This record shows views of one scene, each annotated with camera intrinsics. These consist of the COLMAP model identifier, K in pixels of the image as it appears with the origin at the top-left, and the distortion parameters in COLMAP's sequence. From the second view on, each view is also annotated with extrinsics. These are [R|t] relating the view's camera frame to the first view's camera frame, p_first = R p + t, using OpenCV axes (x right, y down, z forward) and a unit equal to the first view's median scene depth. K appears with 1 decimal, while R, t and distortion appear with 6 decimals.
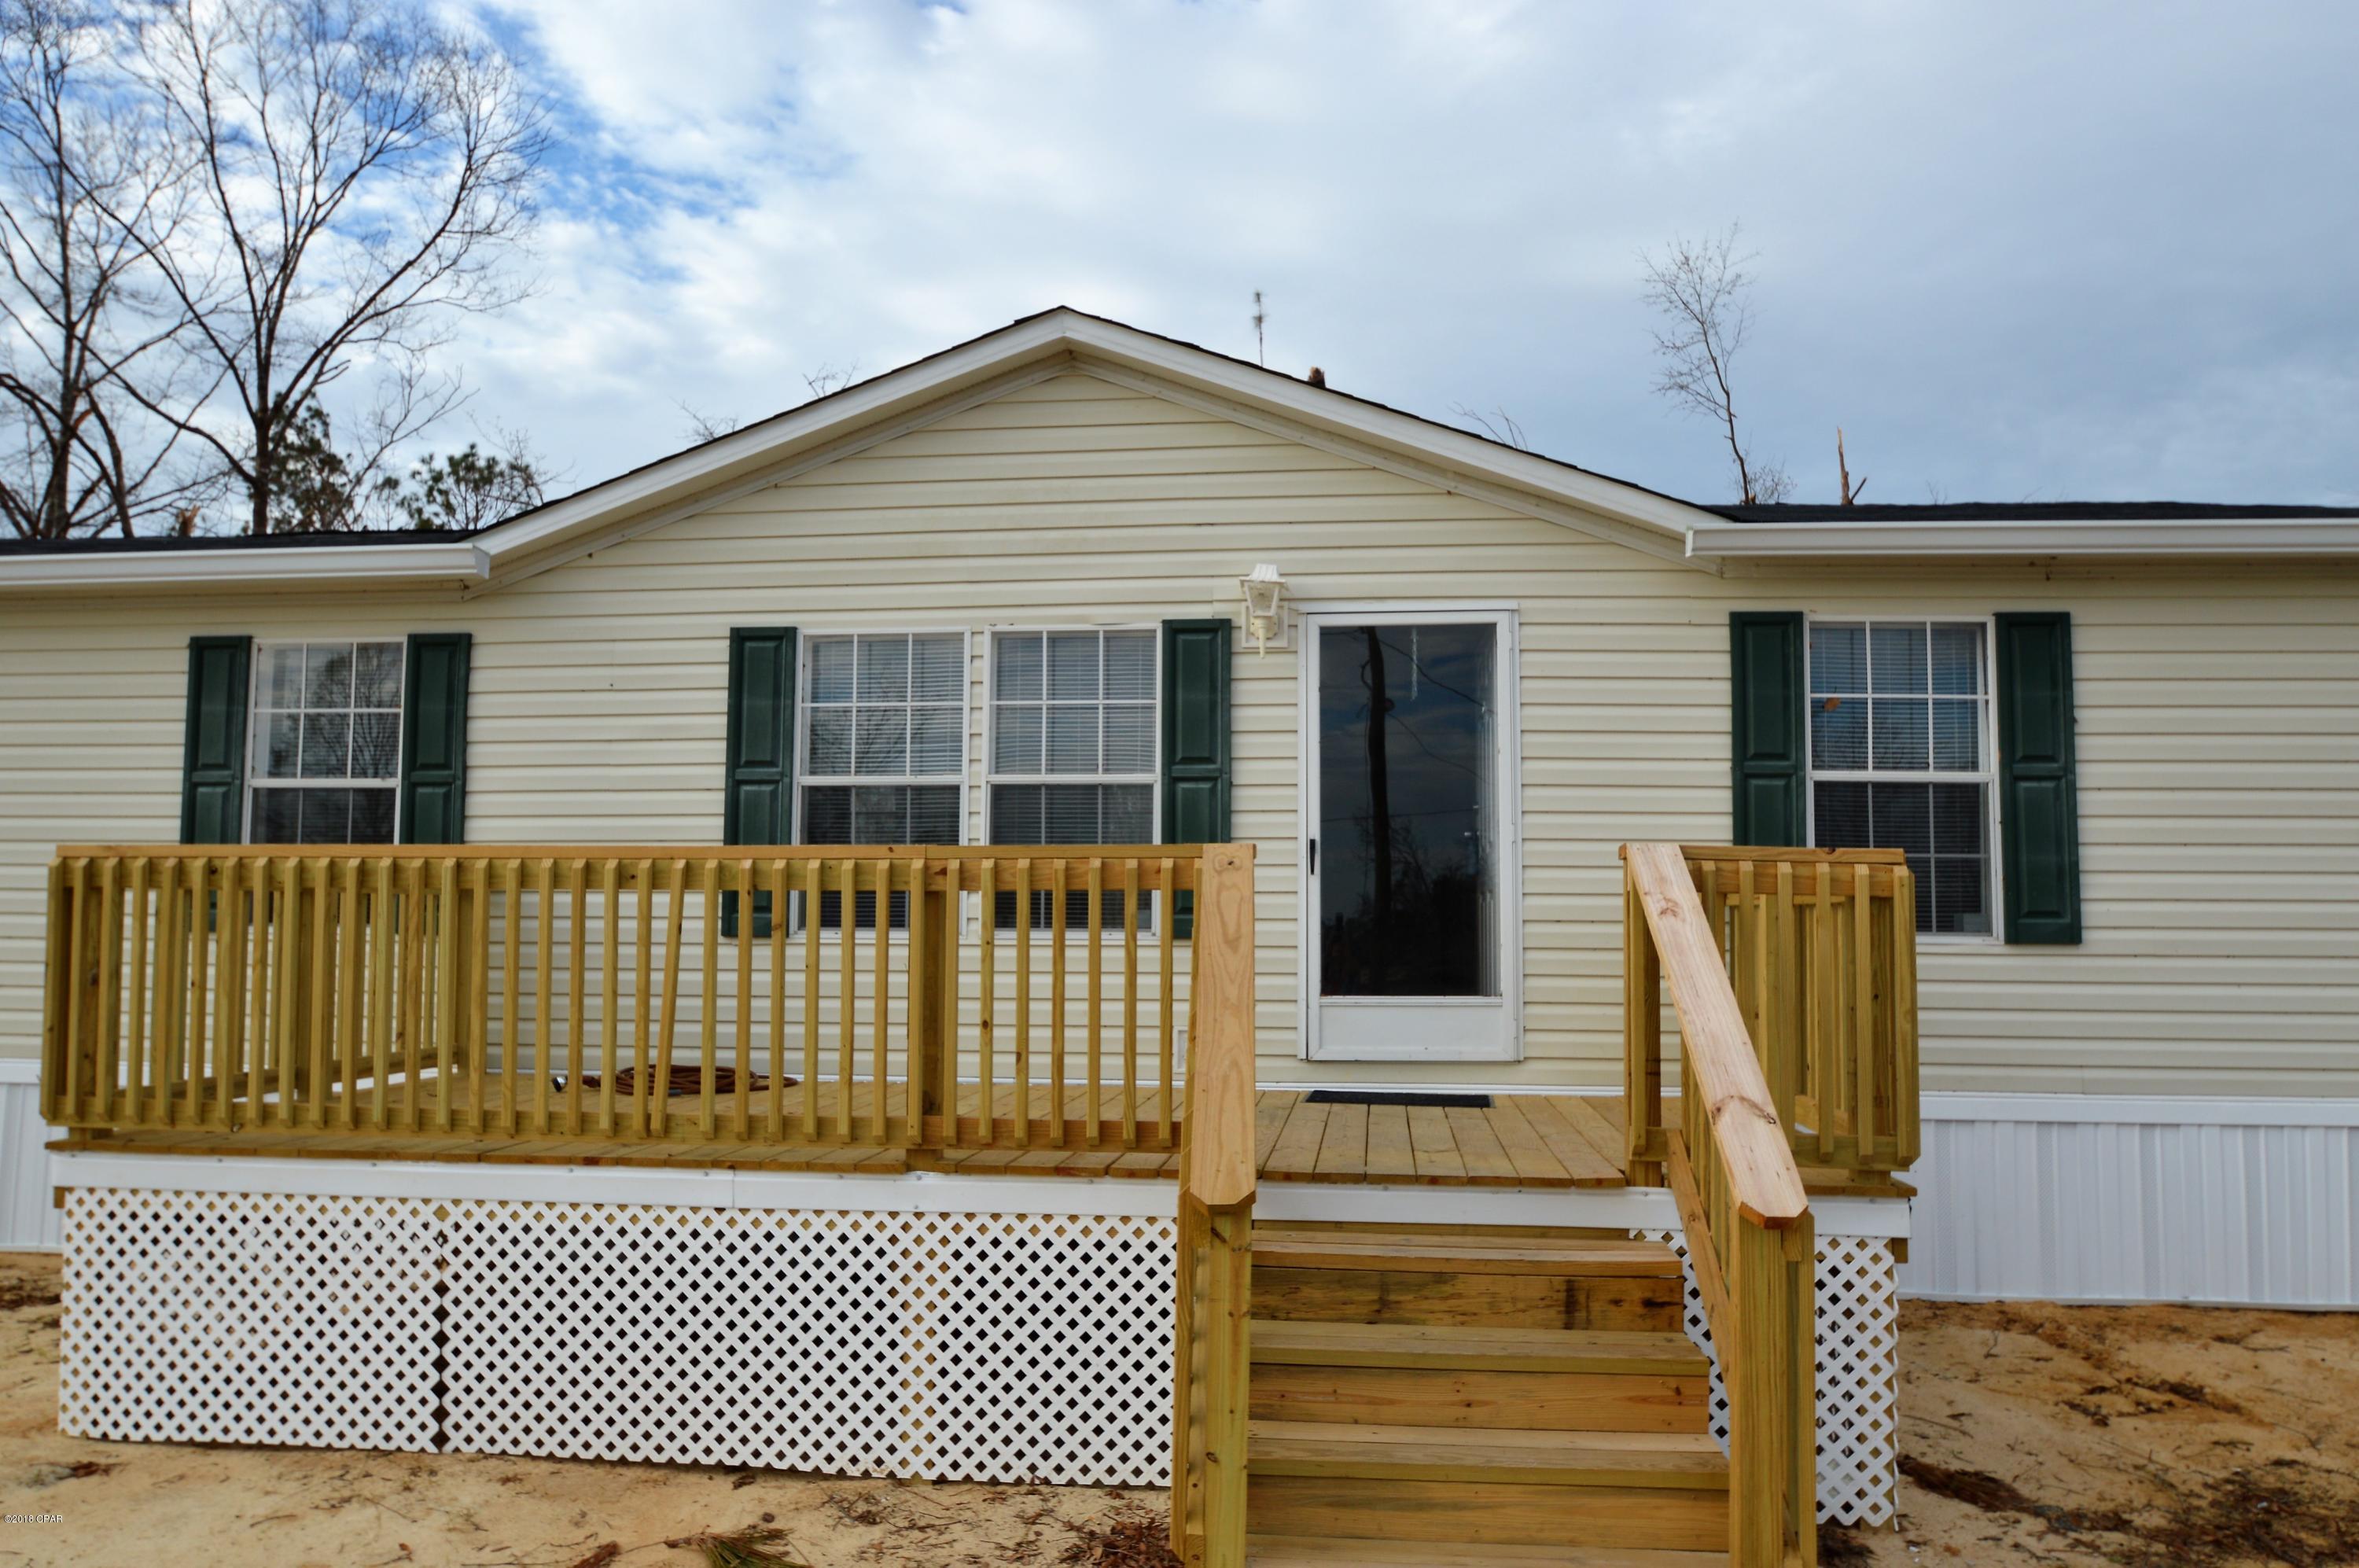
lens RADIAL K [[1710.5, 0, 1168.3], [0, 1710.5, 799.1], [0, 0, 1]] dist [-0.051436, 0.019069]
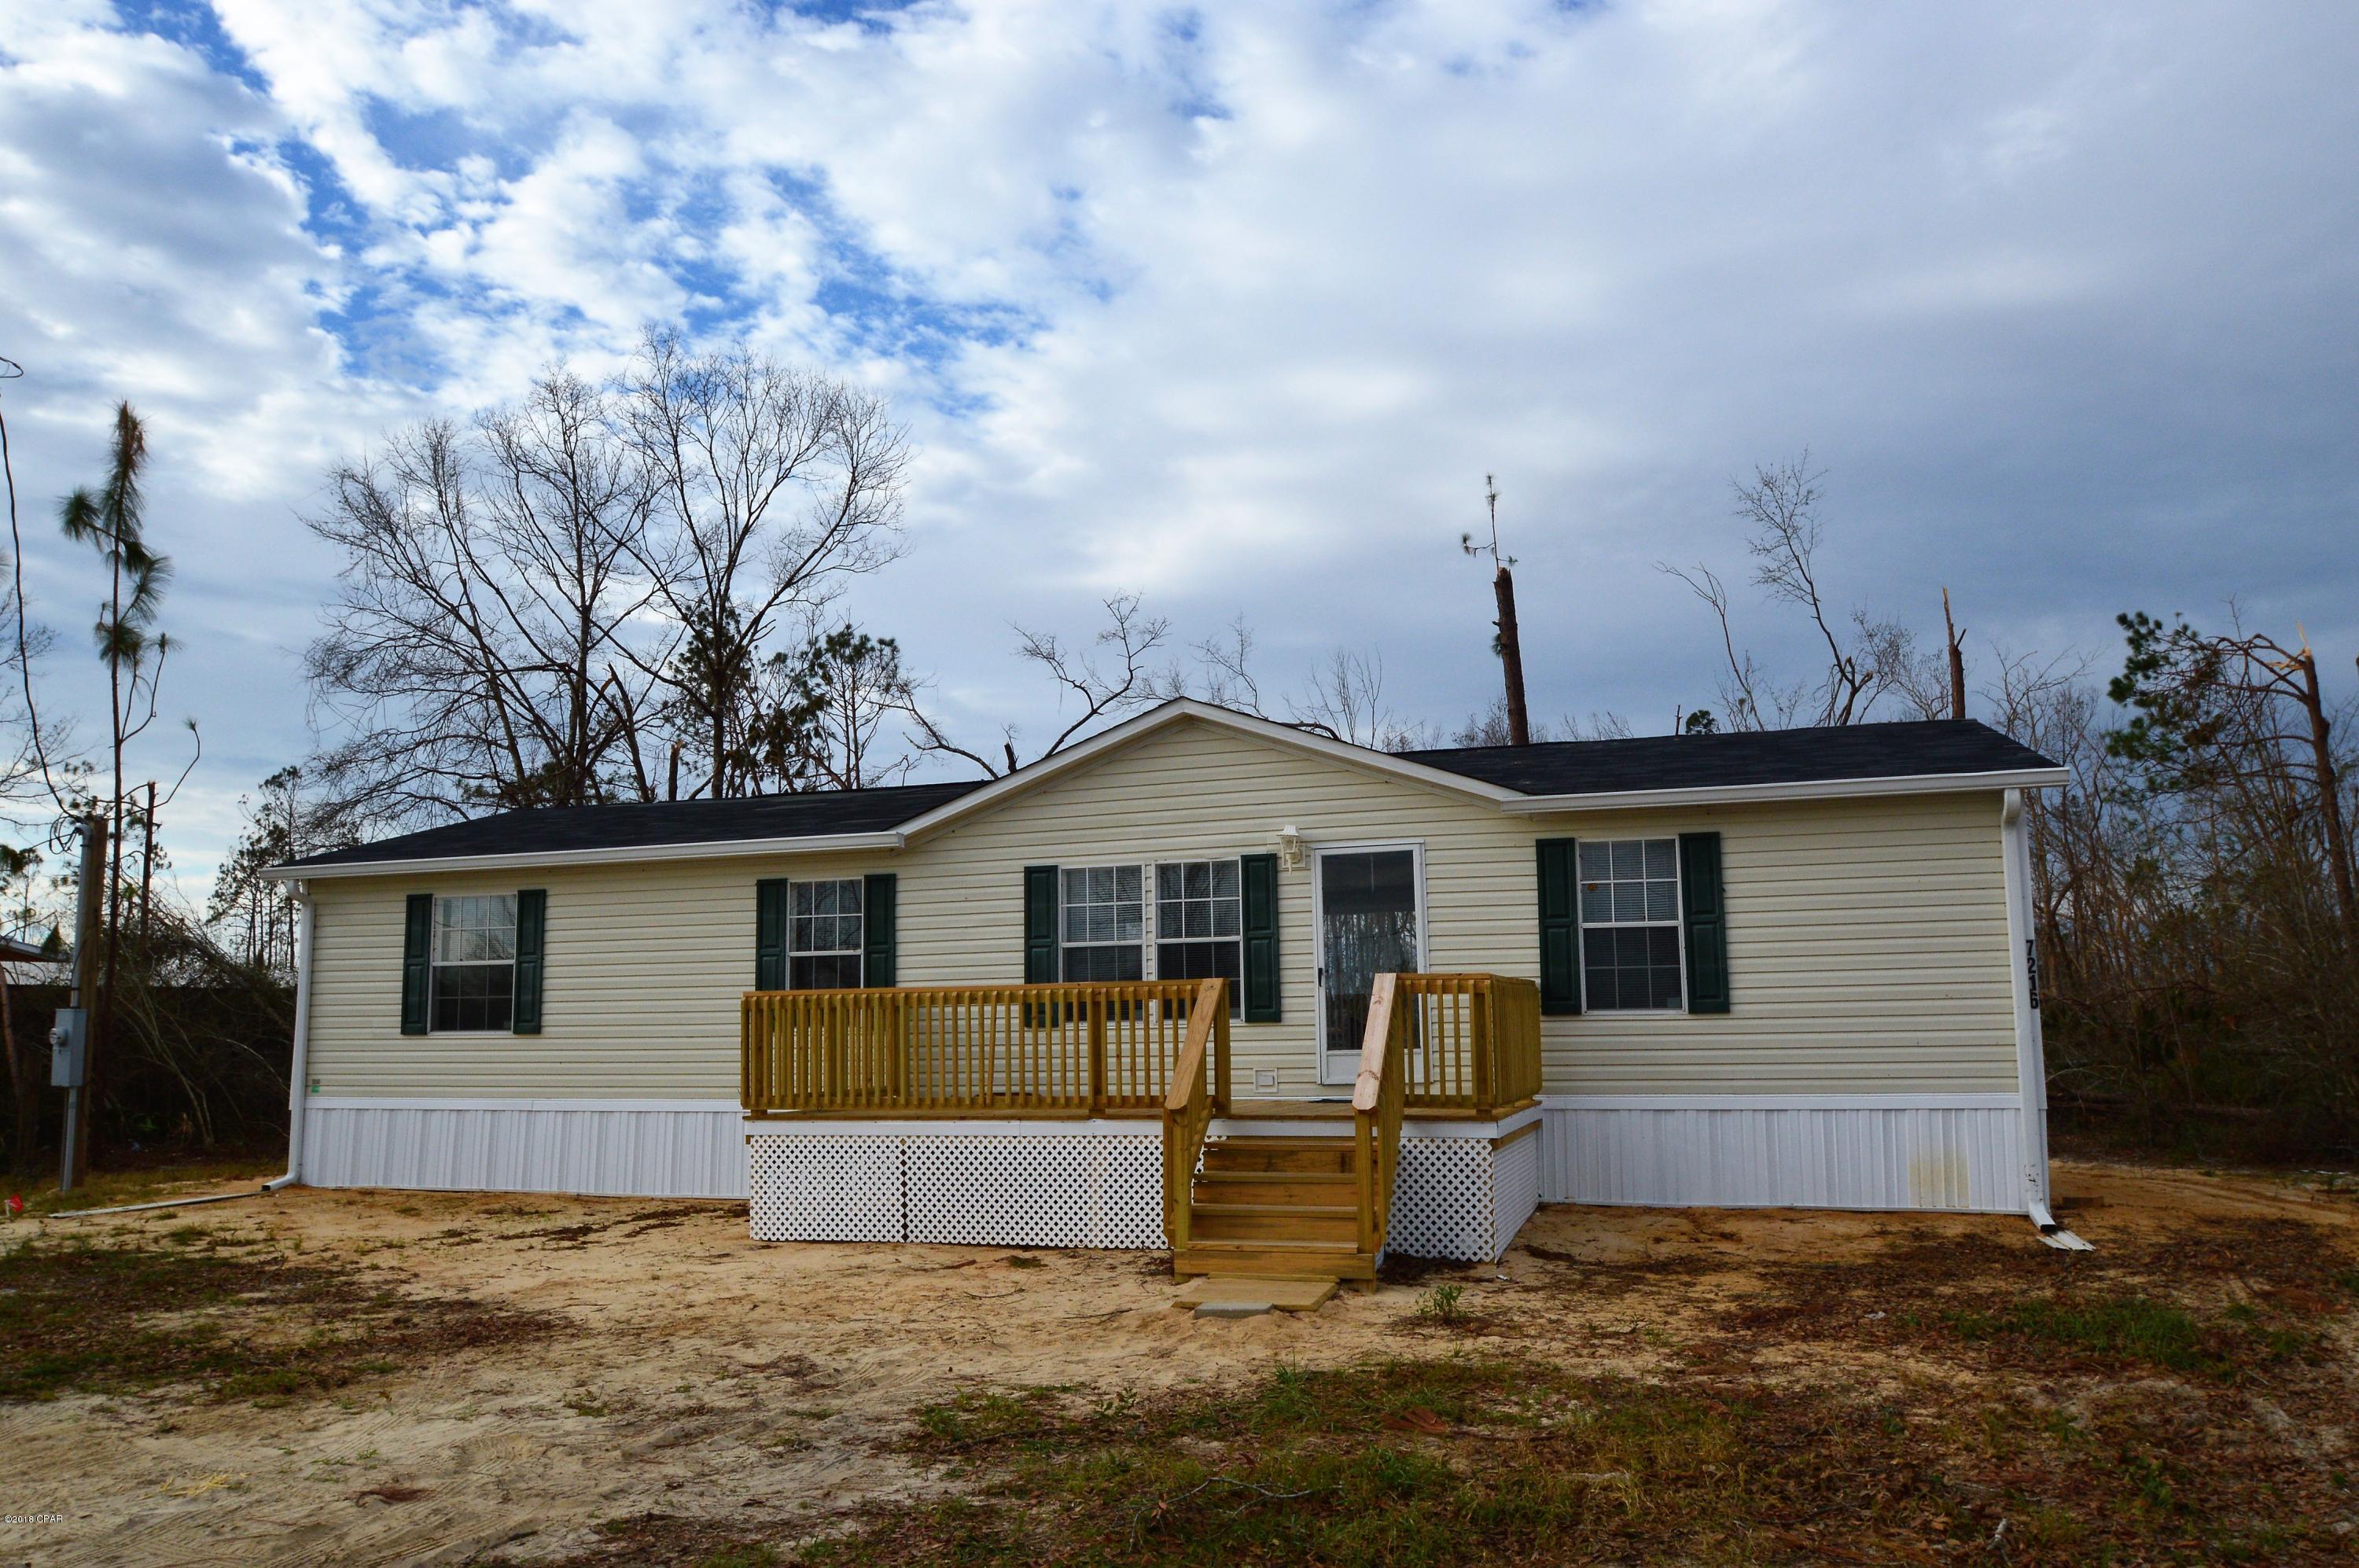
lens RADIAL K [[1762.6, 0, 1152.6], [0, 1762.6, 787.0], [0, 0, 1]] dist [-0.062847, 0.031725]
pose [[0.976002, -0.052064, -0.211445, 0.343746], [0.038159, 0.996864, -0.069319, -0.051547], [0.214391, 0.059587, 0.974929, -1.015042]]
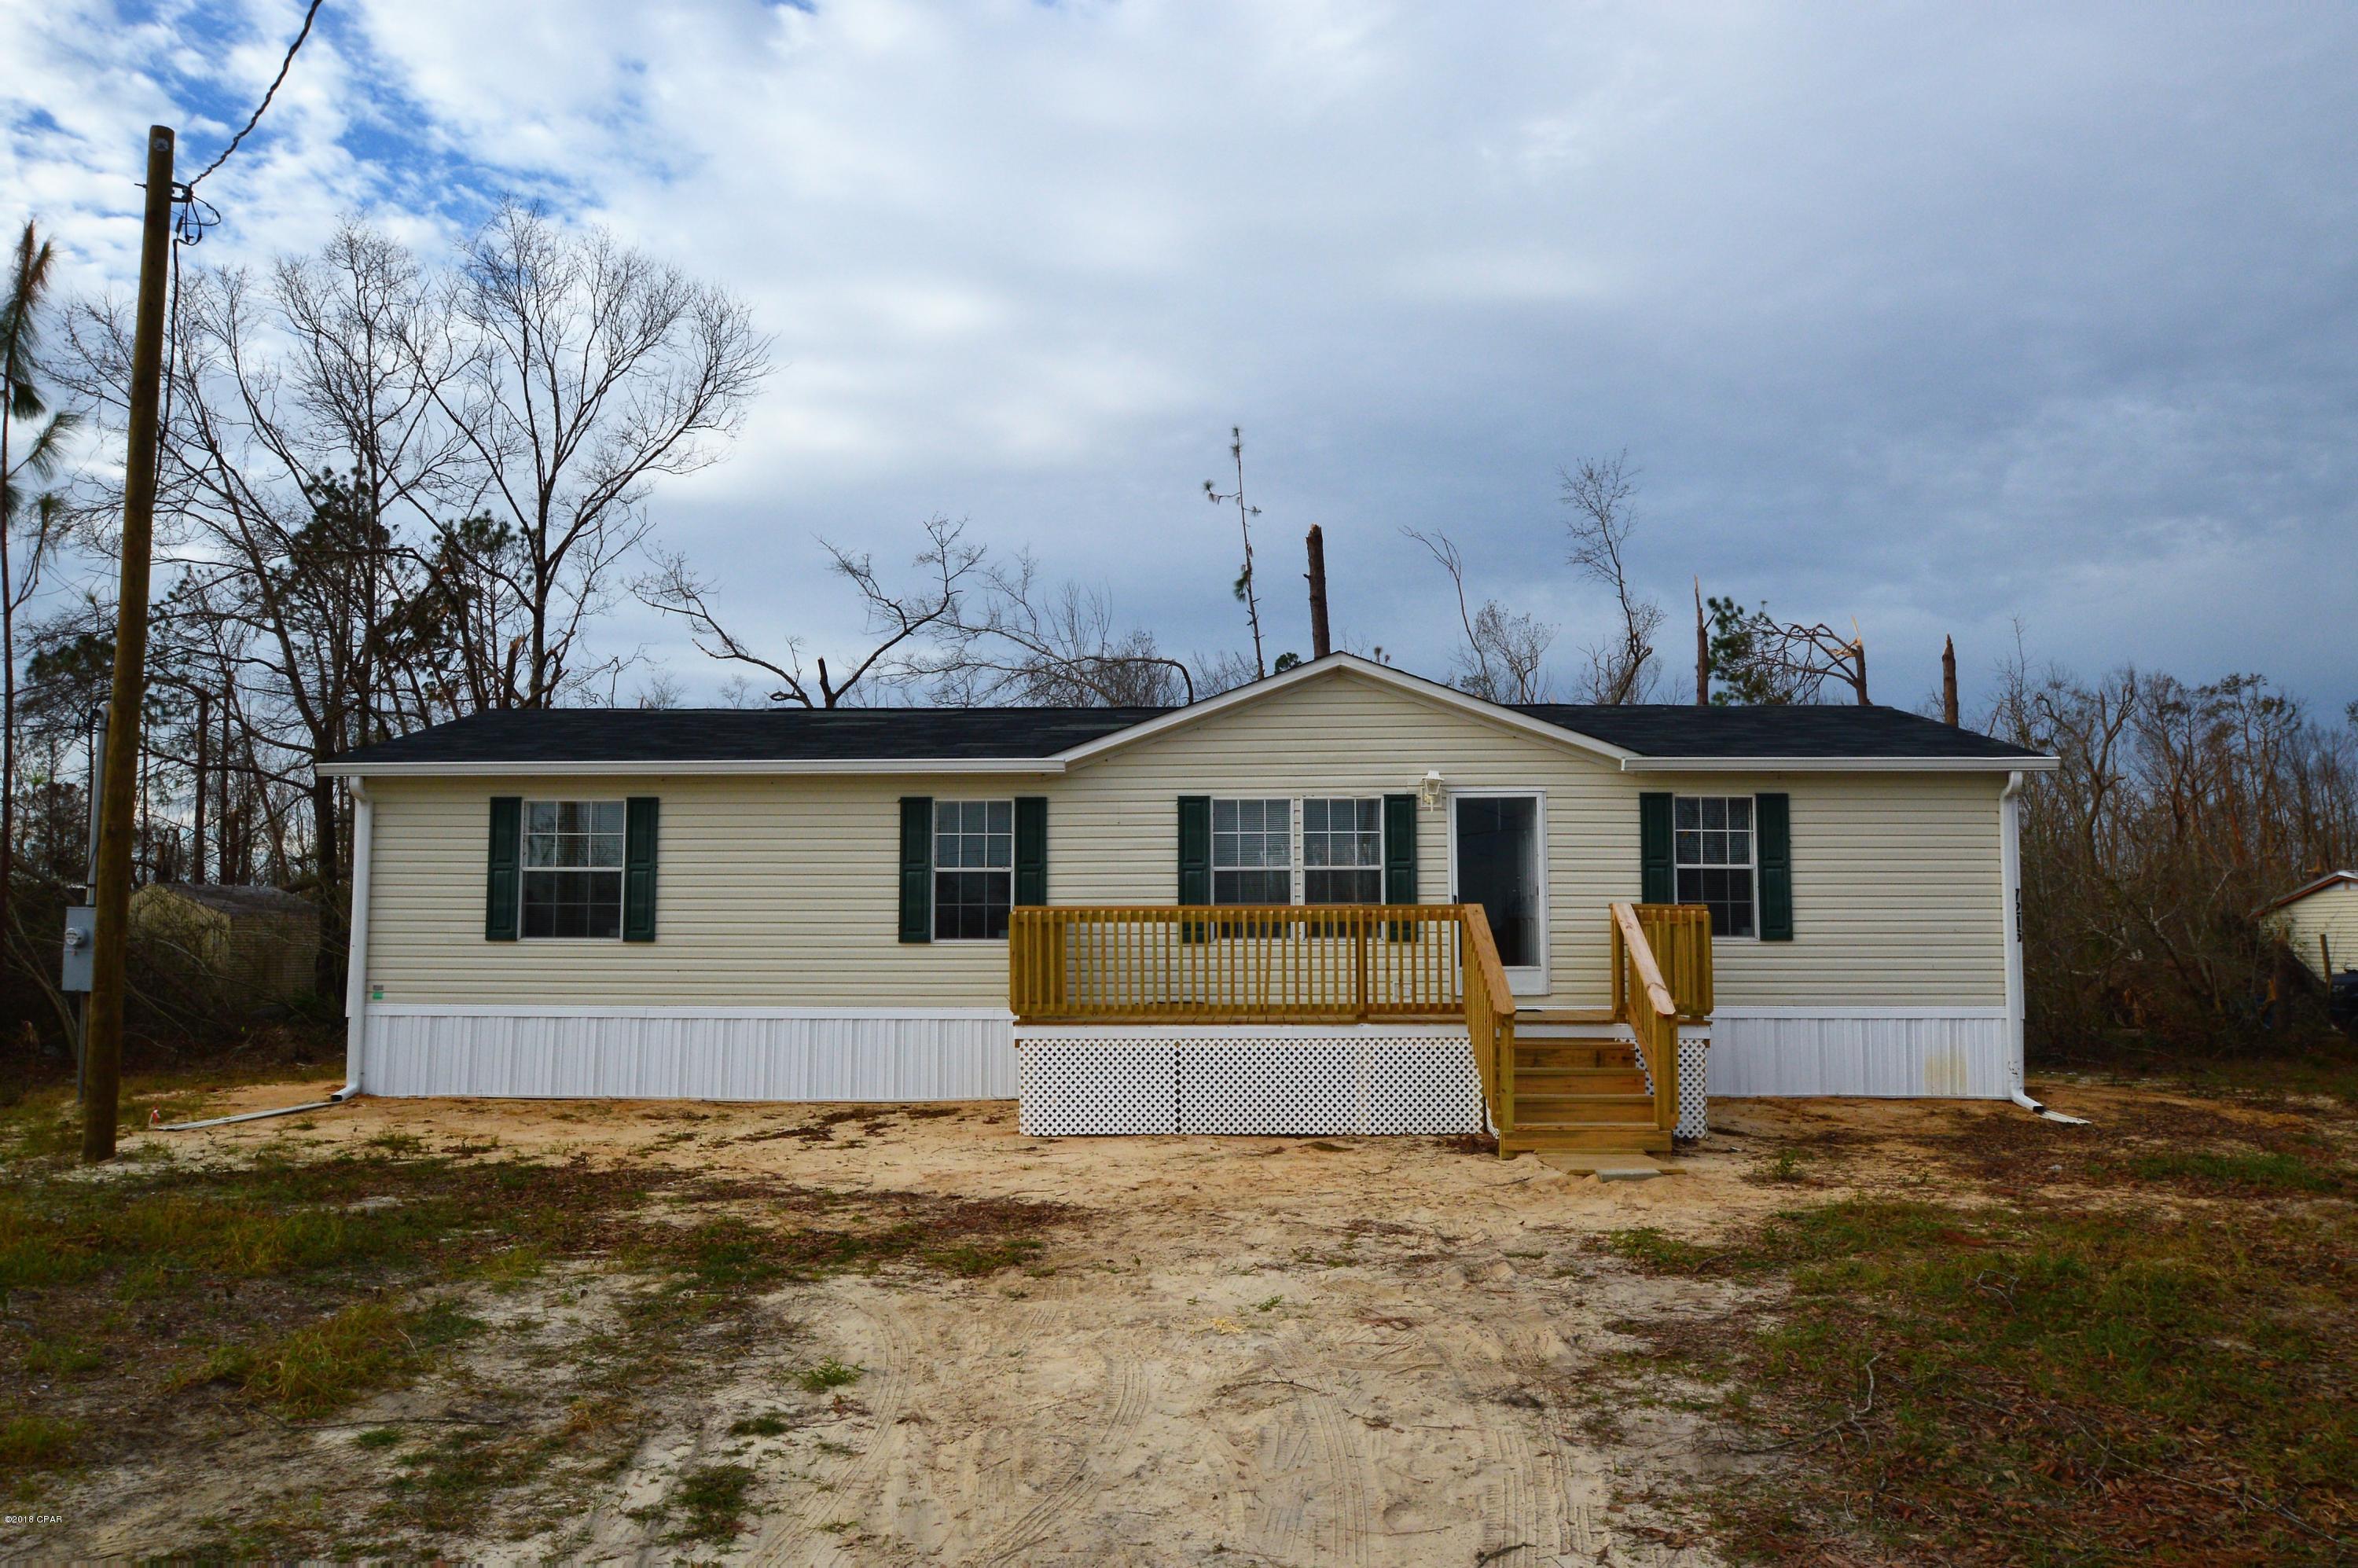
lens RADIAL K [[1761.8, 0, 1152.2], [0, 1761.8, 787.0], [0, 0, 1]] dist [-0.062847, 0.031725]
pose [[0.997553, -0.001061, 0.069904, -0.487210], [0.002197, 0.999867, -0.016181, -0.084858], [-0.069877, 0.016295, 0.997422, -1.297984]]
